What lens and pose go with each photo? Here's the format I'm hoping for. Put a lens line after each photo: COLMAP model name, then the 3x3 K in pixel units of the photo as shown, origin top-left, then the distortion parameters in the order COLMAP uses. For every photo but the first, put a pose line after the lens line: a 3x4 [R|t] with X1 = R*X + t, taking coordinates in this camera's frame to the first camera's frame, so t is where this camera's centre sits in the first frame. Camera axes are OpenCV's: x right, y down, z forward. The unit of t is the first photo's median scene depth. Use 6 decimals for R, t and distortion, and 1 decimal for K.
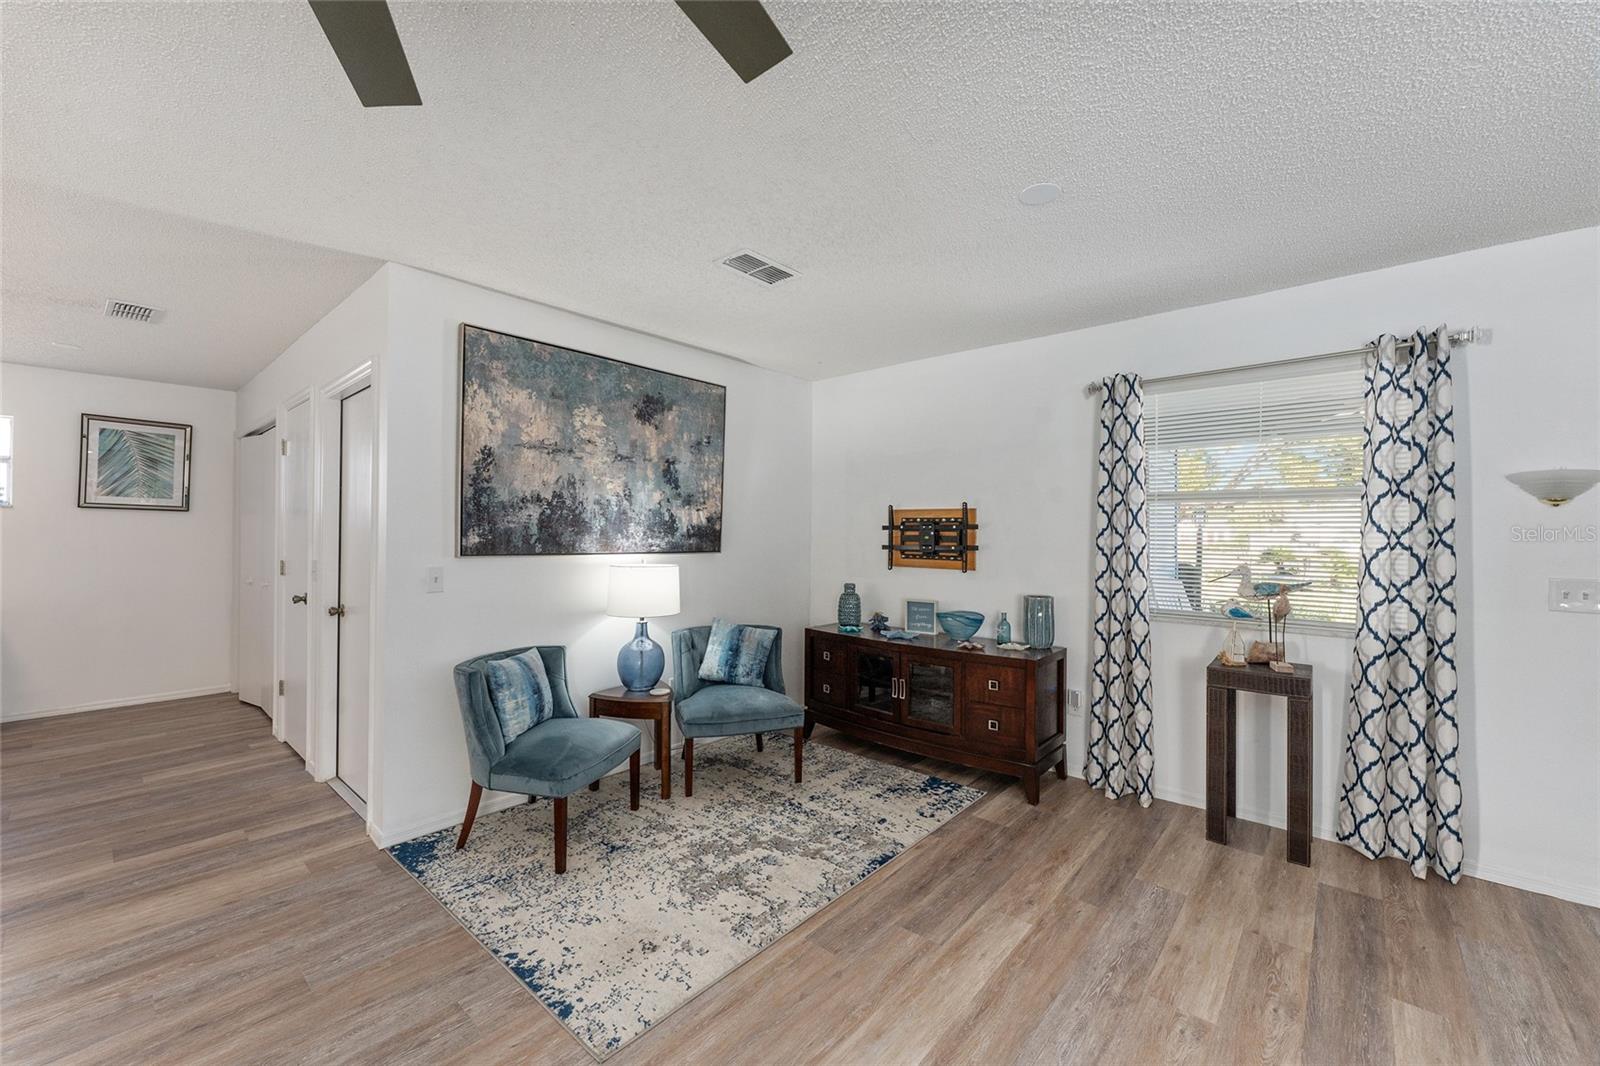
lens RADIAL K [[632.2, 0, 795.2], [0, 632.2, 532.2], [0, 0, 1]] dist [-0.000061, -0.000222]
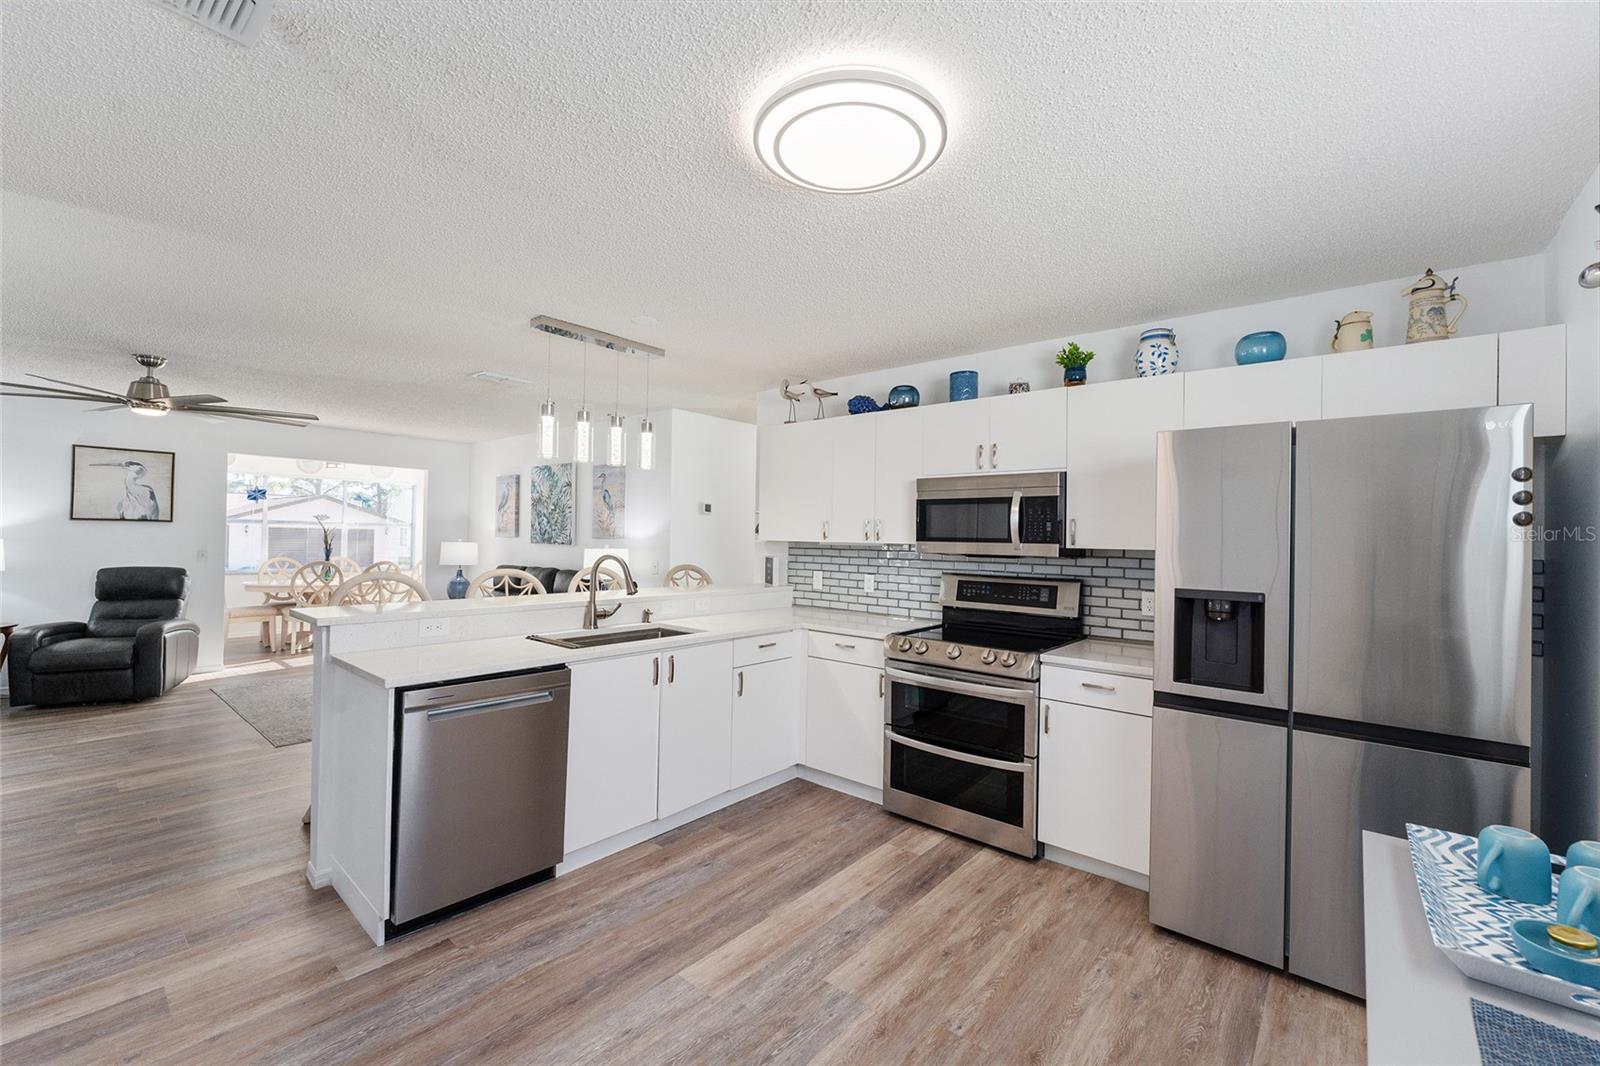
lens RADIAL K [[651.3, 0, 804.7], [0, 651.3, 537.0], [0, 0, 1]] dist [-0.019122, 0.001196]
pose [[-0.999252, -0.025370, -0.029184, -1.360637], [-0.025360, 0.999678, -0.000718, -0.025621], [0.029192, 0.000023, -0.999574, 1.336359]]
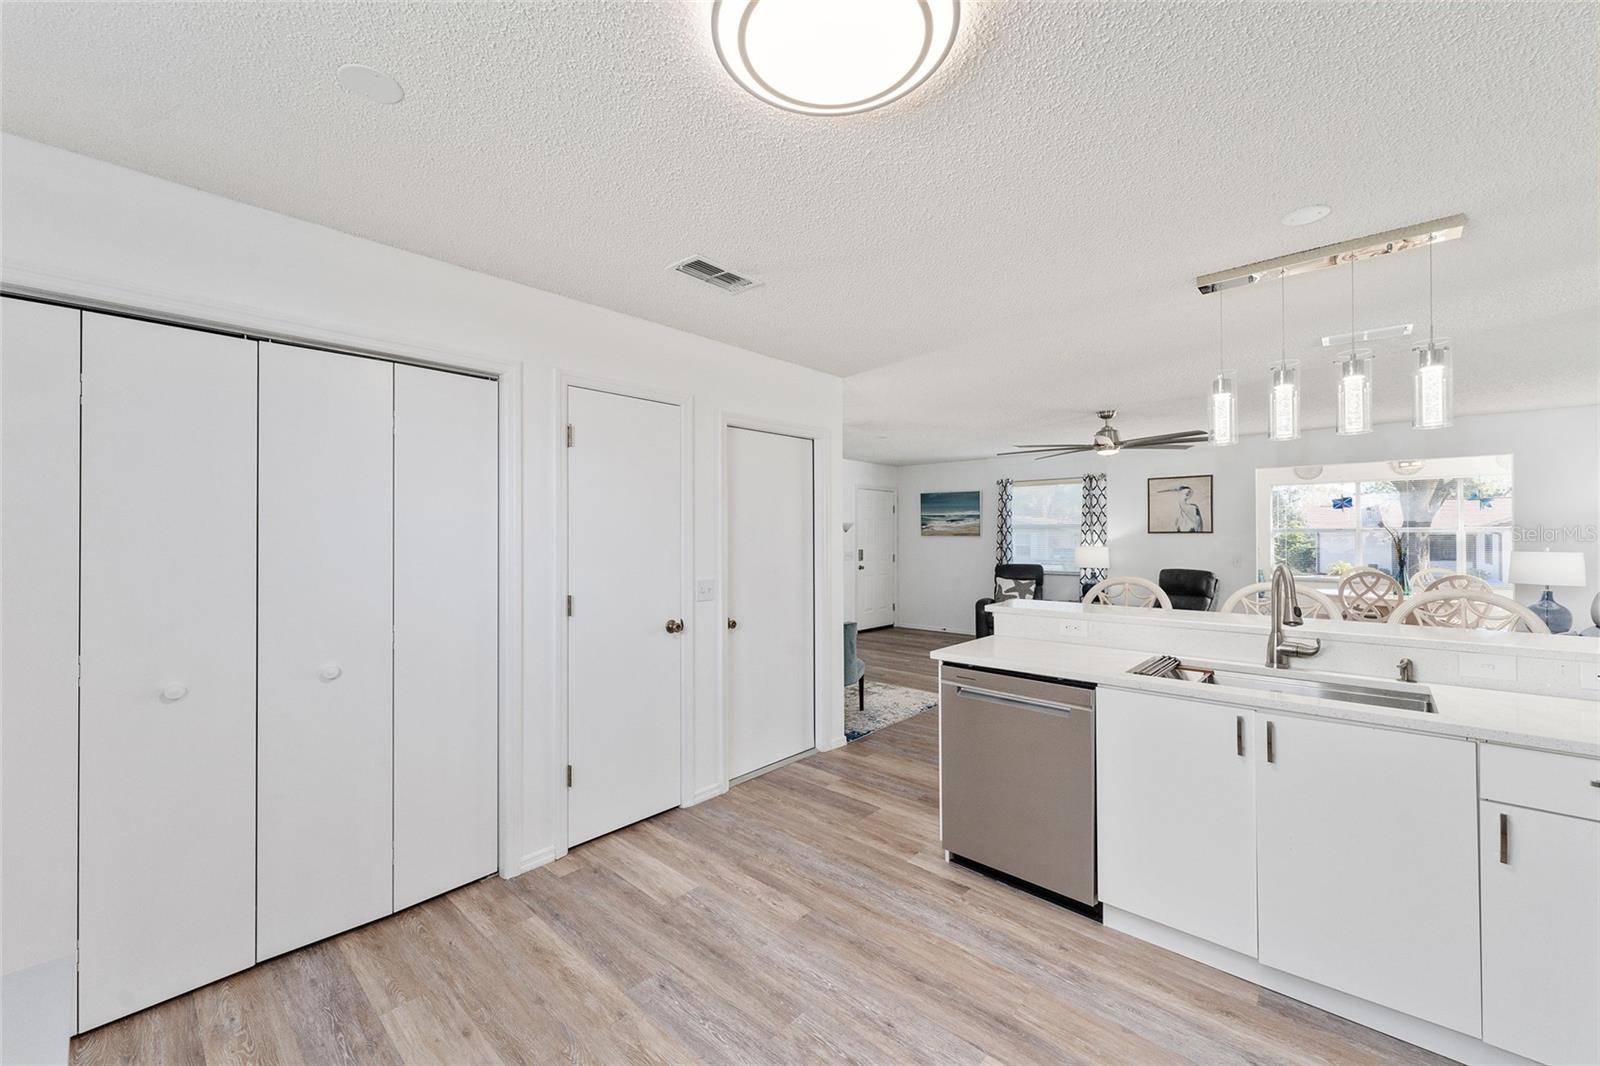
lens RADIAL K [[632.2, 0, 791.4], [0, 632.2, 531.2], [0, 0, 1]] dist [-0.000061, -0.000222]
pose [[0.021984, 0.001157, 0.999758, -1.780799], [0.002424, 0.999996, -0.001210, -0.030512], [-0.999755, 0.002450, 0.021981, 0.866584]]
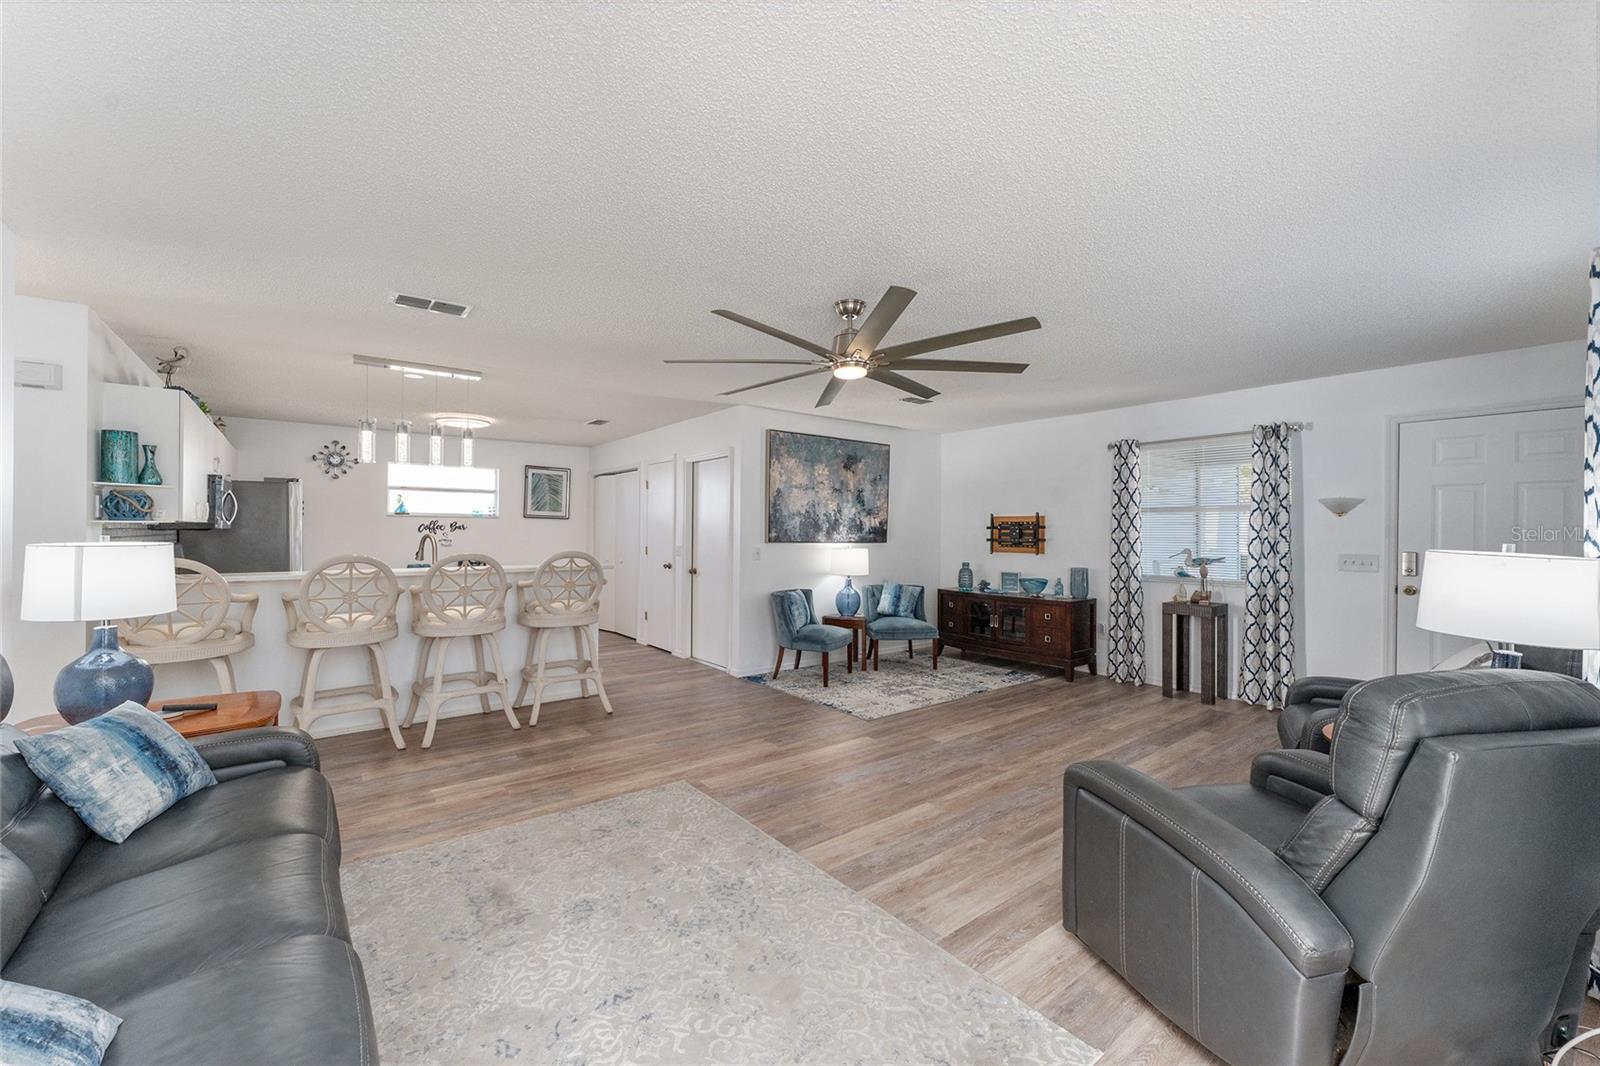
lens RADIAL K [[632.2, 0, 793.9], [0, 632.2, 533.8], [0, 0, 1]] dist [-0.000061, -0.000222]
pose [[0.981574, -0.000714, -0.191081, -0.045510], [0.001356, 0.999994, 0.003229, 0.002910], [0.191078, -0.003428, 0.981569, -0.848907]]
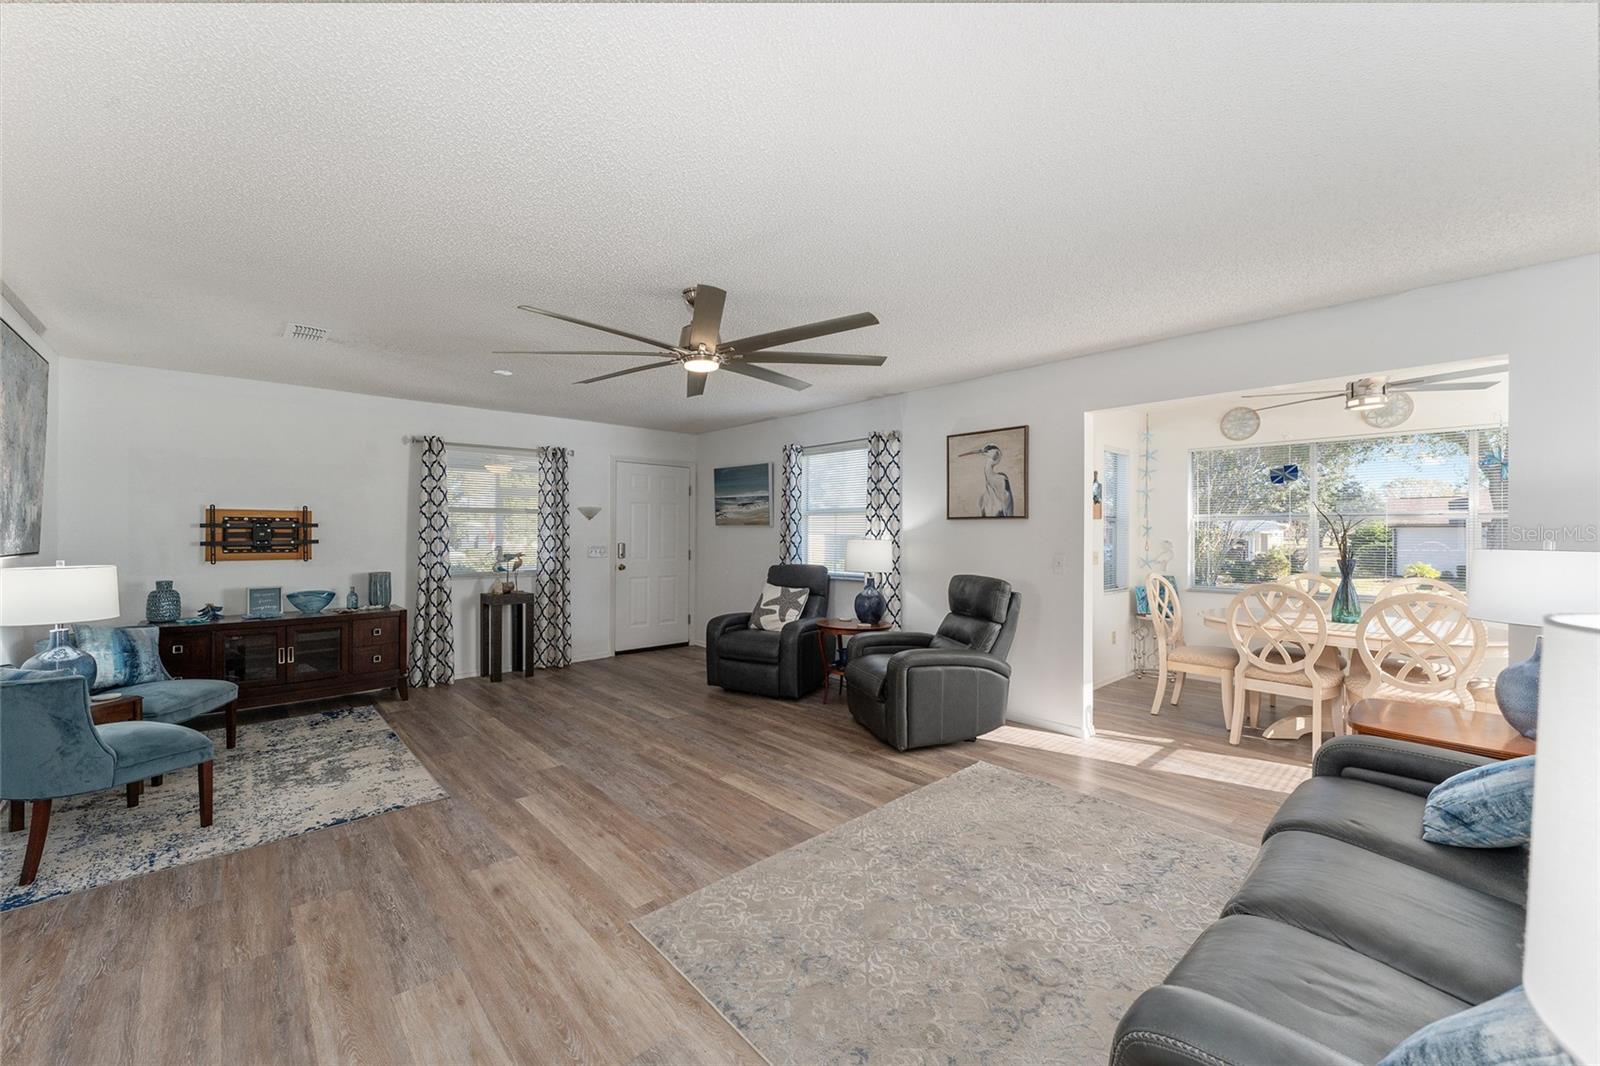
lens RADIAL K [[632.2, 0, 793.1], [0, 632.2, 530.3], [0, 0, 1]] dist [-0.000061, -0.000222]
pose [[0.111973, -0.004003, 0.993703, -1.022413], [-0.000237, 0.999992, 0.004055, -0.004202], [-0.993711, -0.000689, 0.111971, -0.140374]]
